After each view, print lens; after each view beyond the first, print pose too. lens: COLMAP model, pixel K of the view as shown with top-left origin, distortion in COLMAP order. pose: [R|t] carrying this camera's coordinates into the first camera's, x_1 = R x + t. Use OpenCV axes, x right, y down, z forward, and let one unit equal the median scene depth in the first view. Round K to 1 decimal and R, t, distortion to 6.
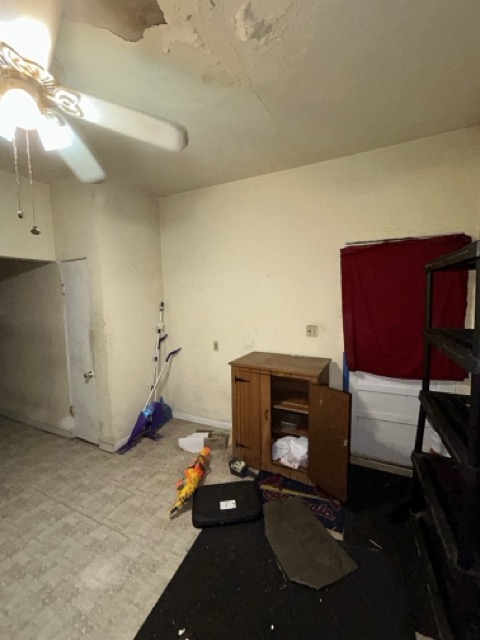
lens RADIAL K [[259.6, 0, 241.5], [0, 259.6, 320.6], [0, 0, 1]] dist [-0.000453, 0.000228]
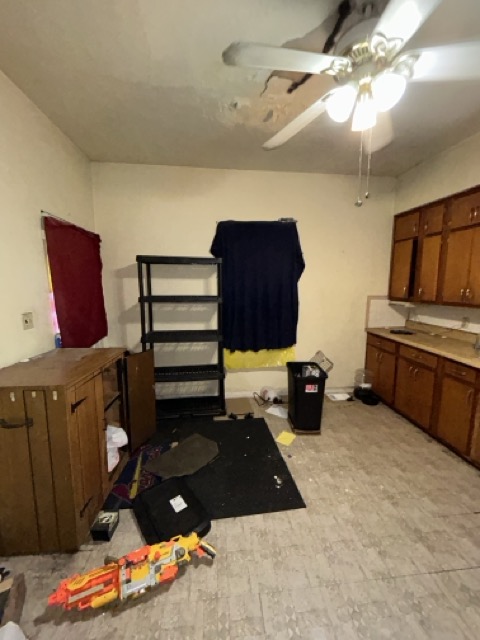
lens RADIAL K [[259.6, 0, 241.5], [0, 259.6, 320.6], [0, 0, 1]] dist [-0.000453, 0.000228]
pose [[-0.526992, -0.099615, 0.844012, -0.934553], [0.084985, 0.981952, 0.168960, -0.045000], [-0.845610, 0.160769, -0.509015, 1.272787]]
